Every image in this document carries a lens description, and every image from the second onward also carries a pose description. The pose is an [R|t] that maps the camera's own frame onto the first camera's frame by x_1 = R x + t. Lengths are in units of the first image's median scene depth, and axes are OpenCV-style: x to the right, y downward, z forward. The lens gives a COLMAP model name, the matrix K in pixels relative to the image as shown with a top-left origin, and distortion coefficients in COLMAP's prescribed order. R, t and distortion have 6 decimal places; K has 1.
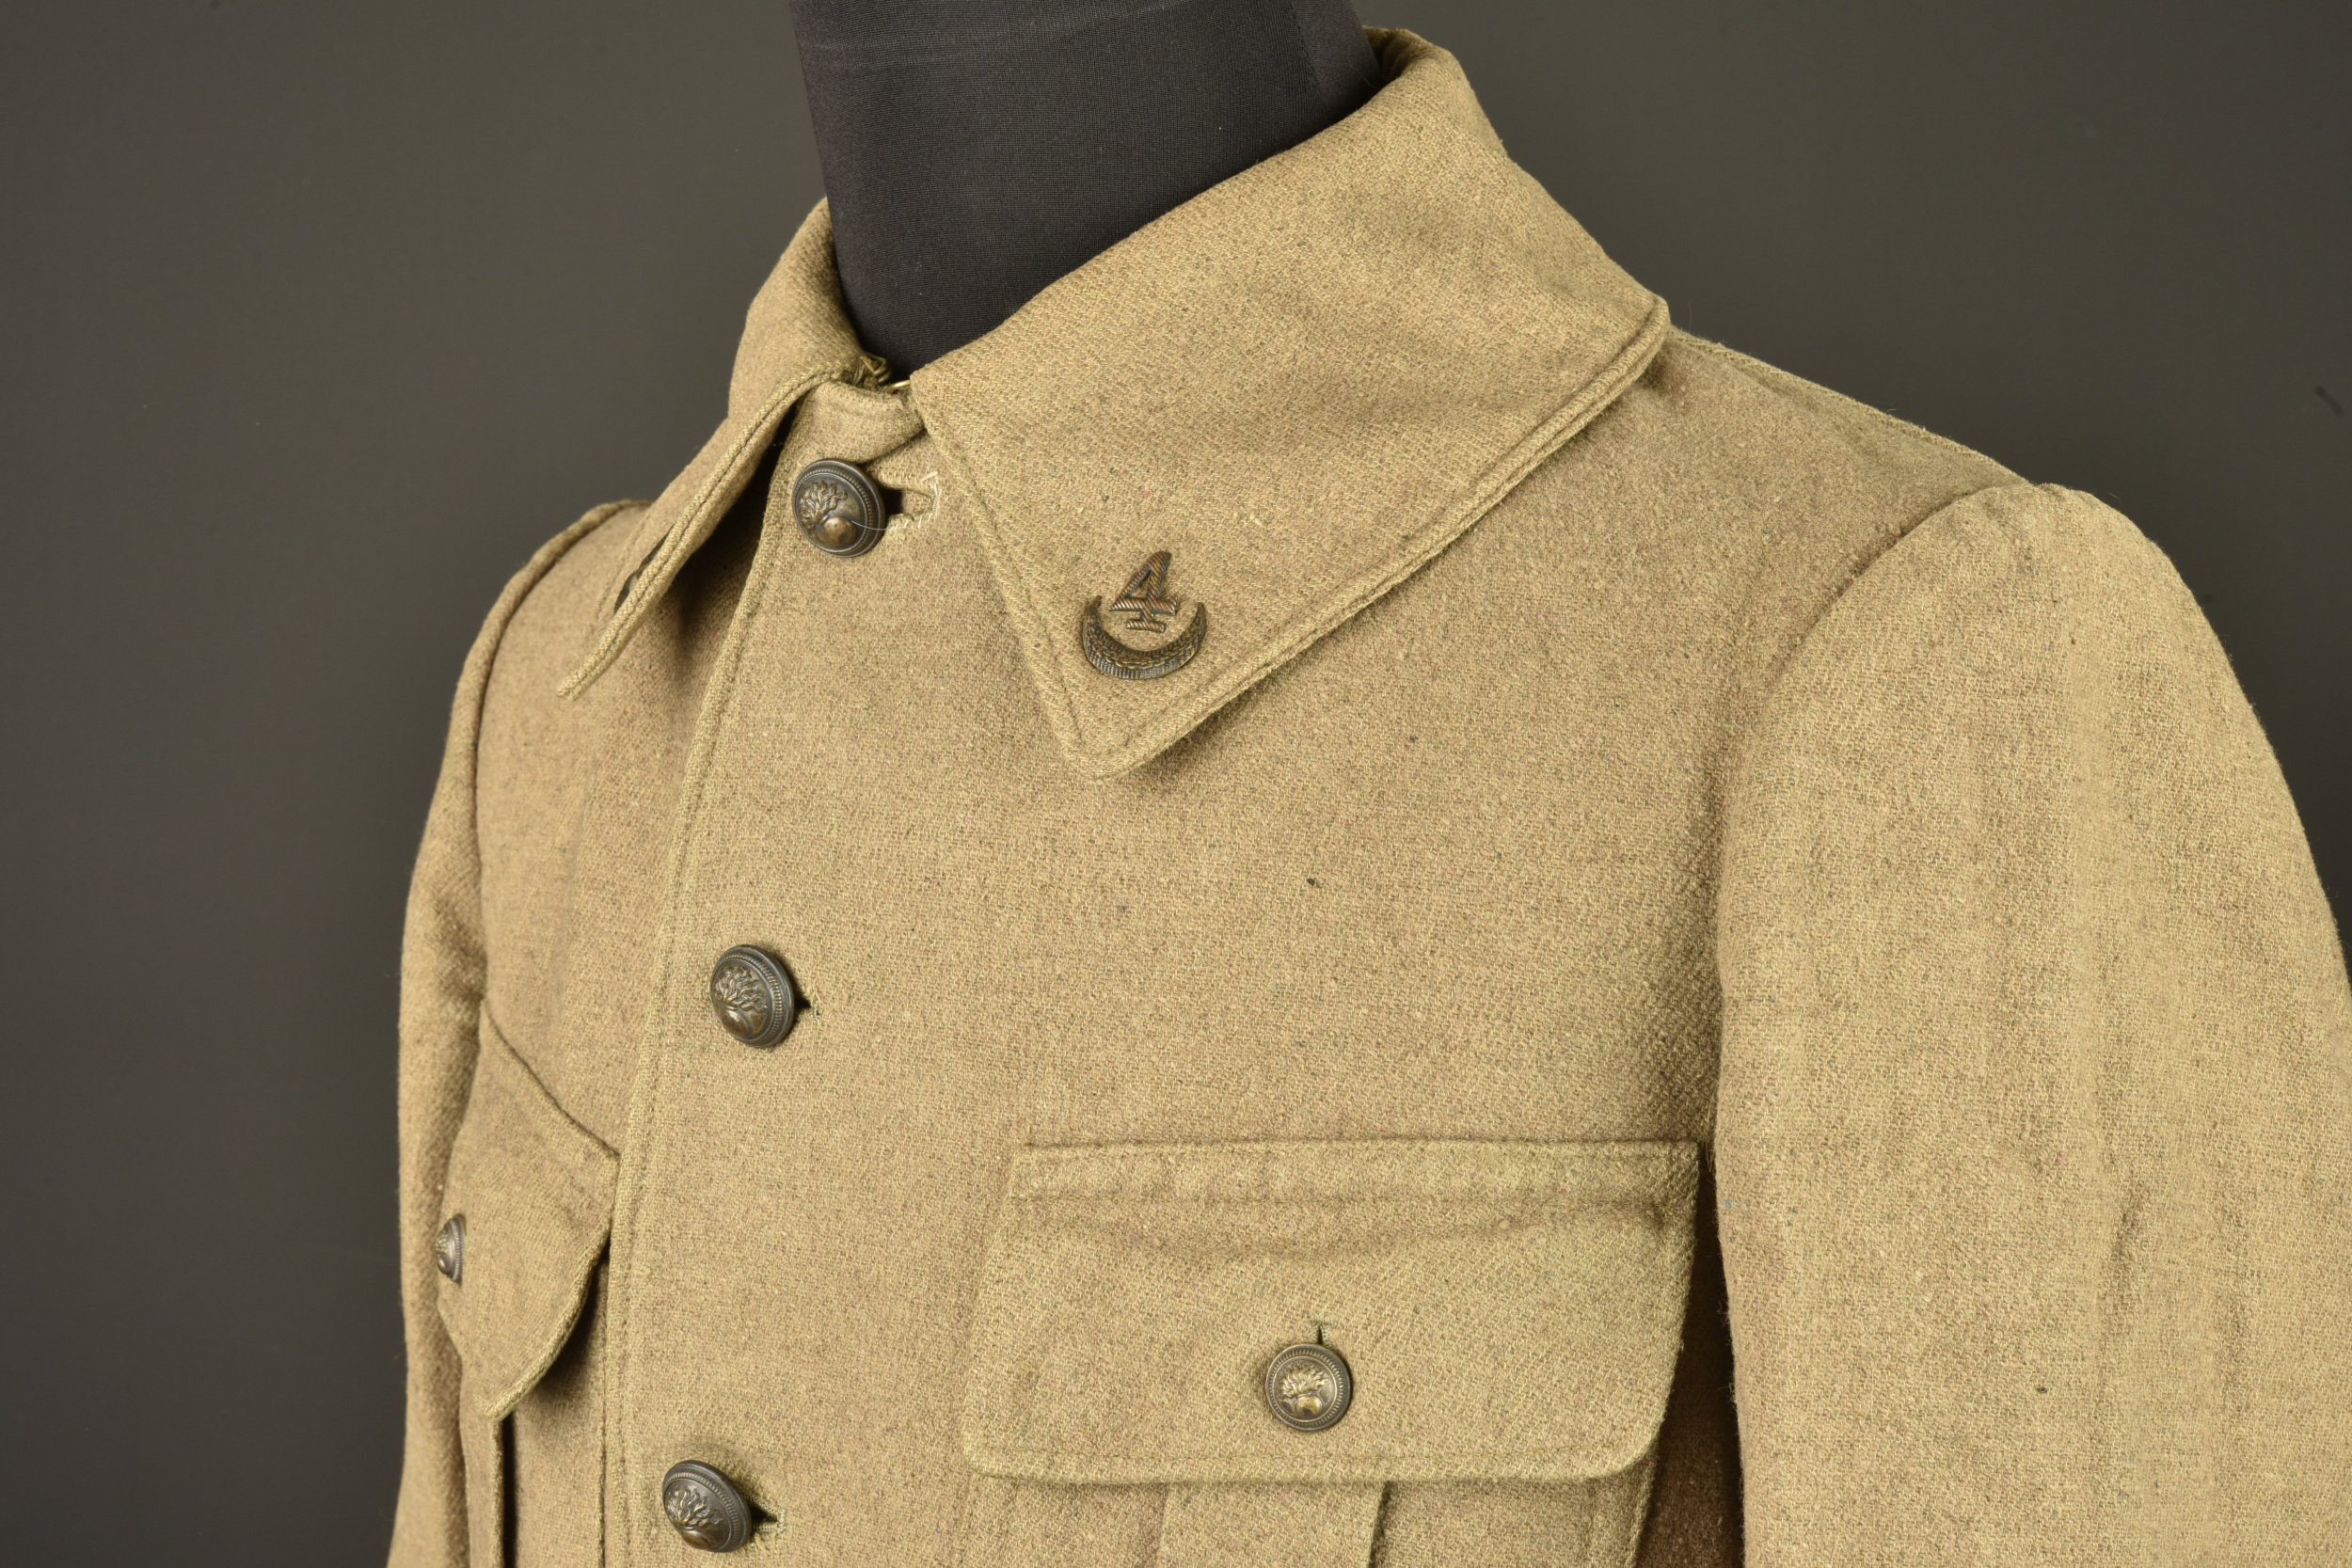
lens RADIAL K [[4085.3, 0, 1176.0], [0, 4085.3, 784.0], [0, 0, 1]] dist [-0.022012, 0.110086]
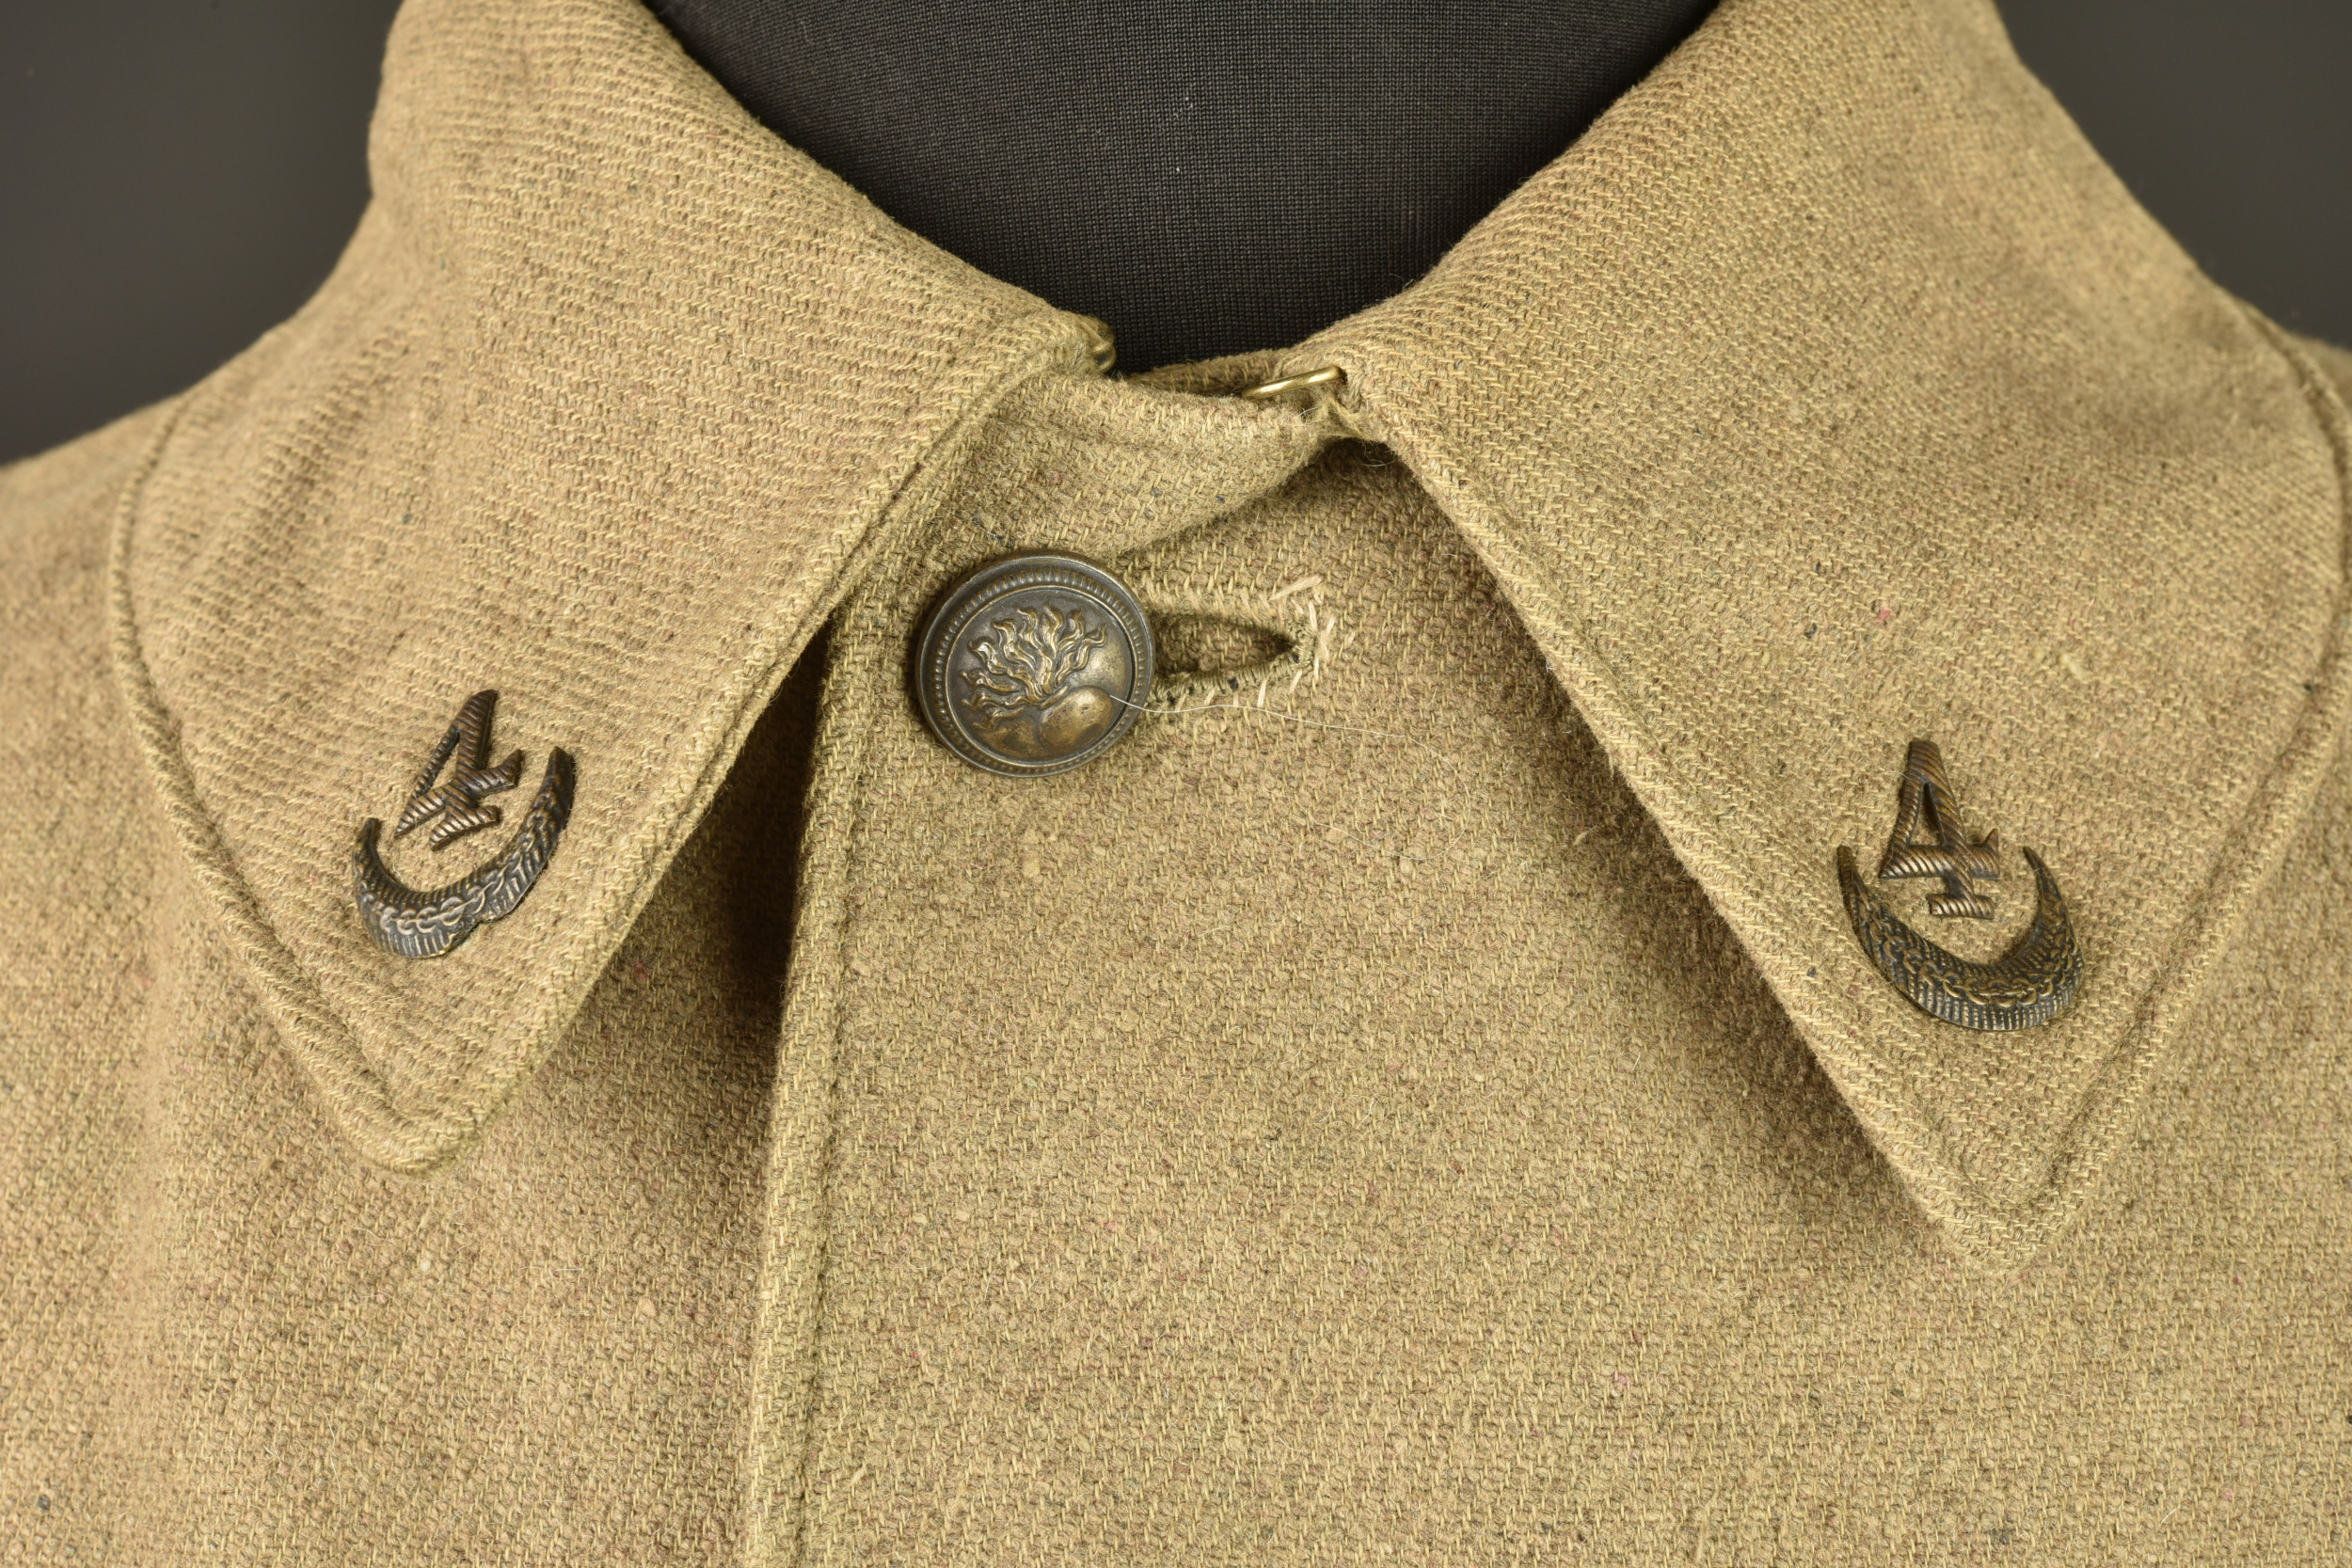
lens RADIAL K [[4085.3, 0, 1176.0], [0, 4085.3, 784.0], [0, 0, 1]] dist [-0.022012, 0.110086]
pose [[0.780501, -0.060293, 0.622240, -0.357602], [0.056425, 0.998070, 0.025934, -0.068983], [-0.622603, 0.014869, 0.782397, 0.694020]]
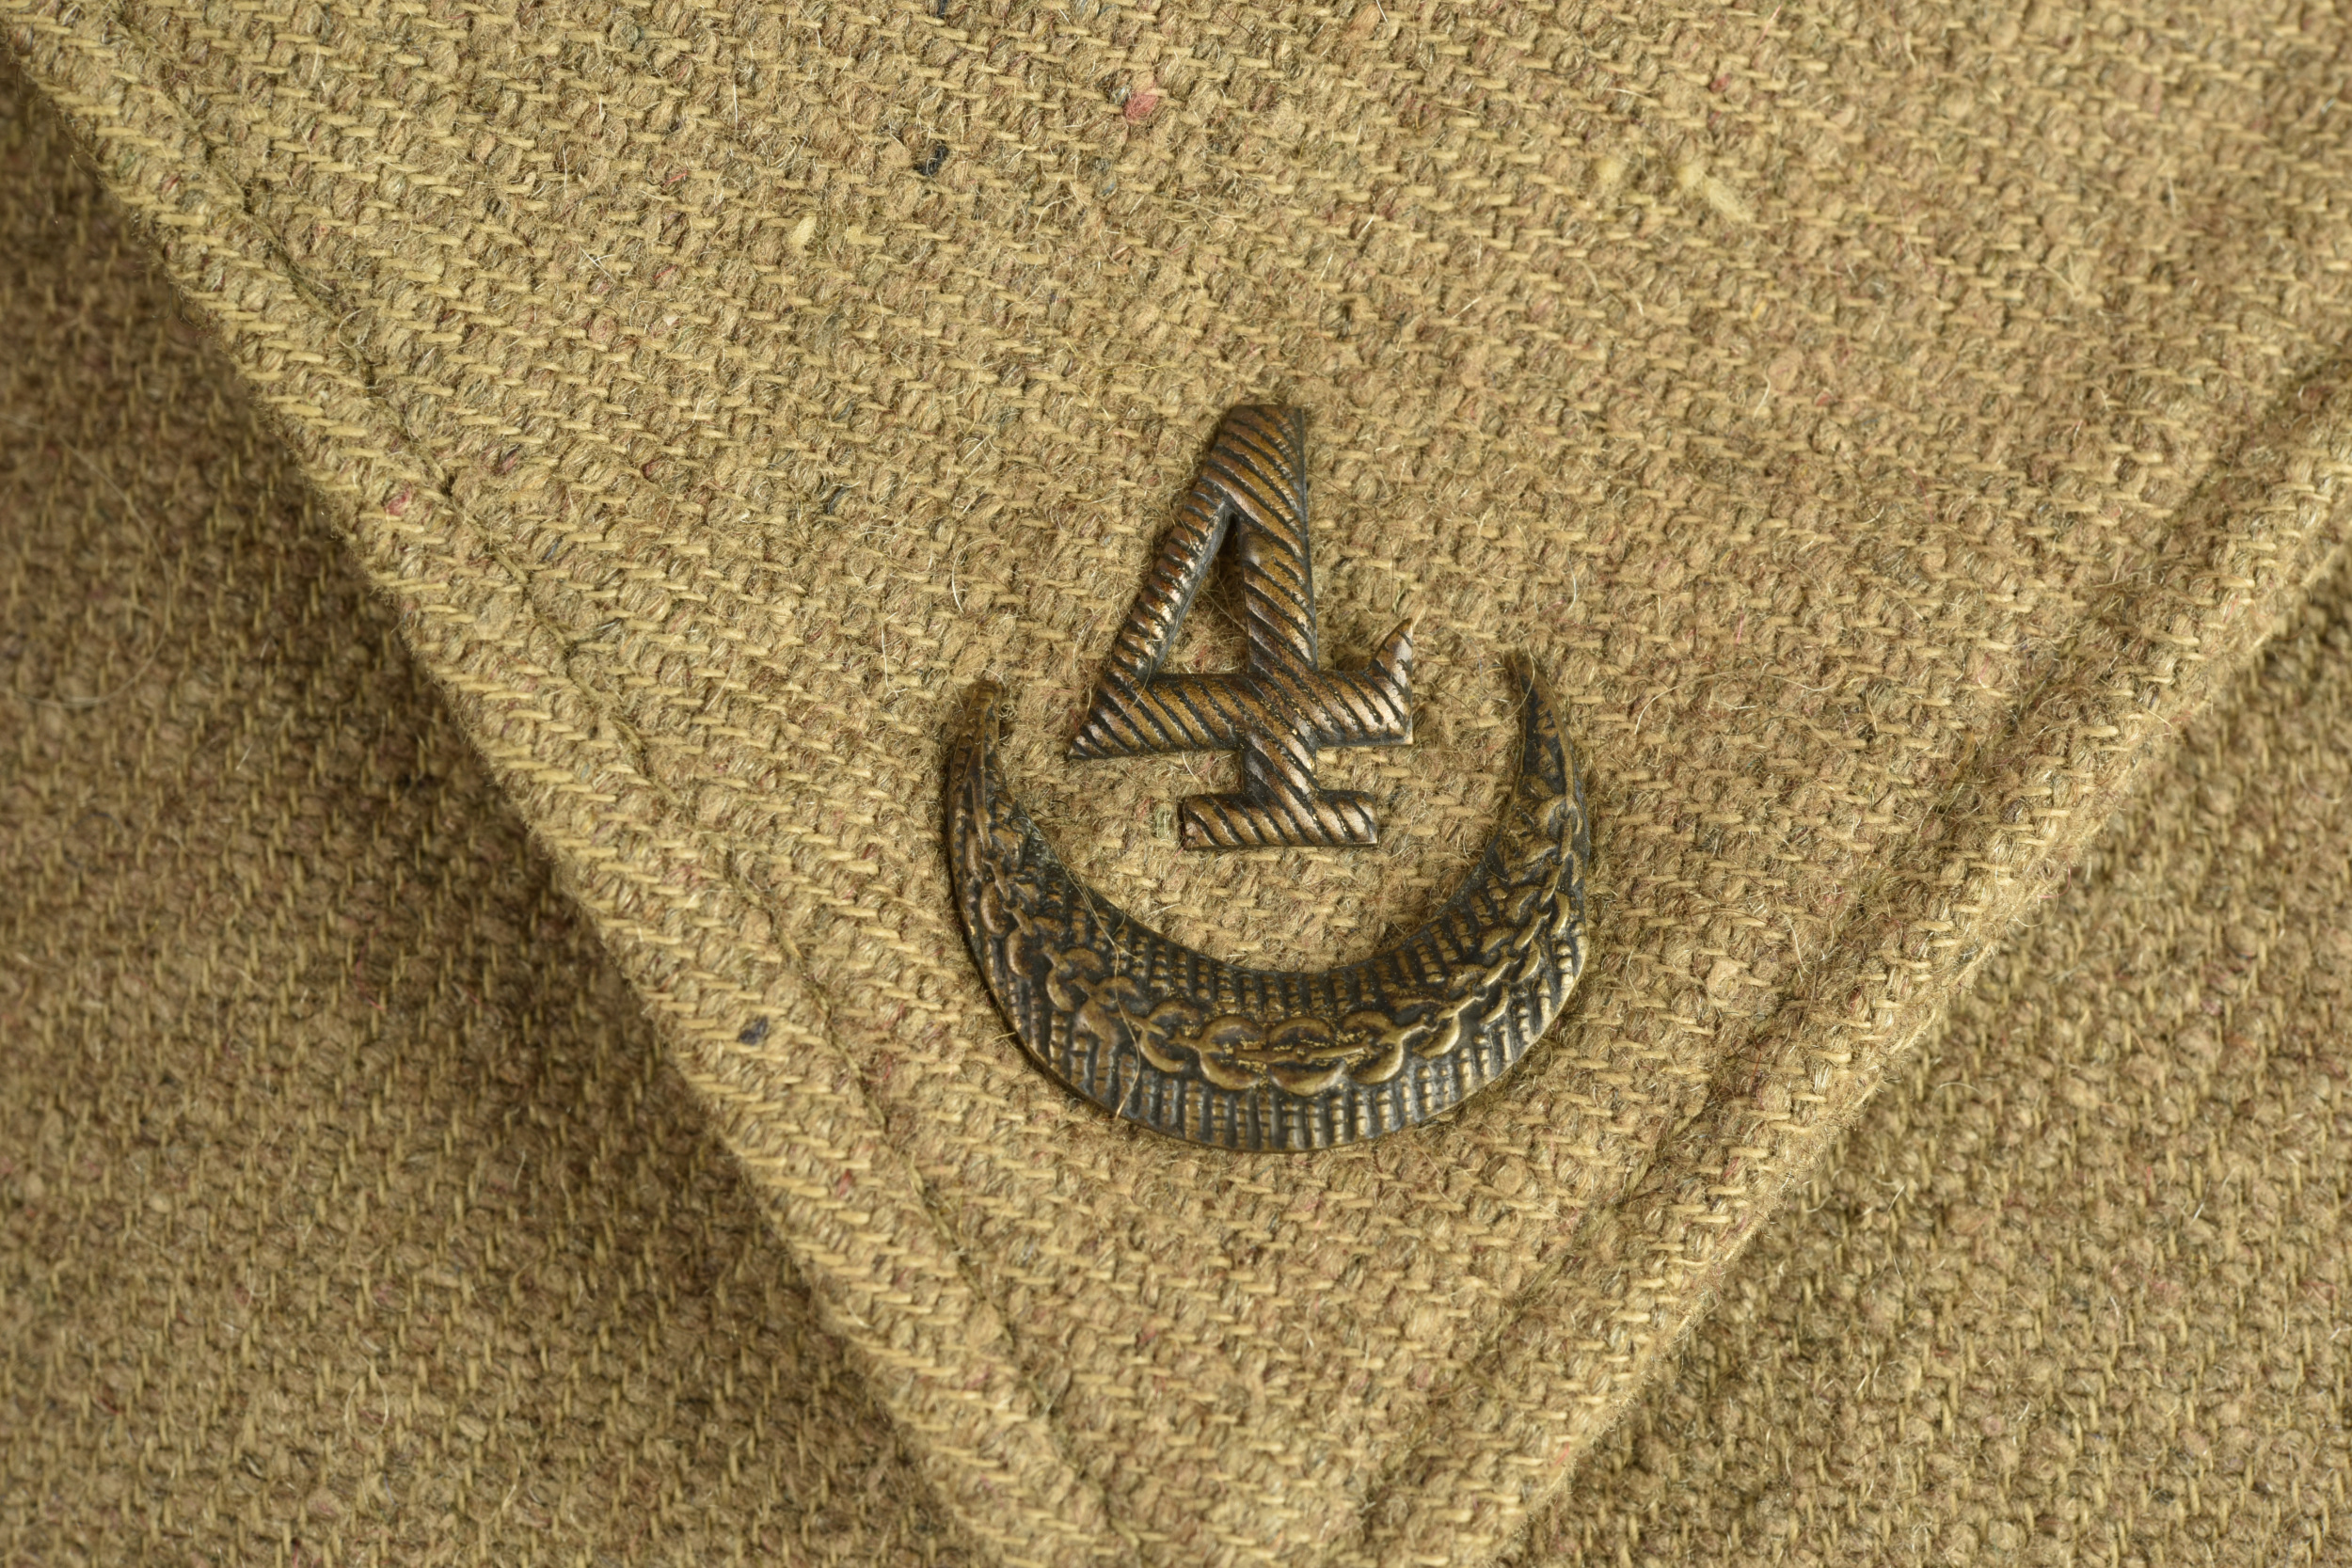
lens RADIAL K [[4419.0, 0, 1176.6], [0, 4419.0, 825.5], [0, 0, 1]] dist [-0.031640, 0.047084]
pose [[0.935475, -0.163986, 0.313042, -0.076218], [0.102350, 0.973575, 0.204149, -0.080825], [-0.338247, -0.158936, 0.927539, 0.806547]]
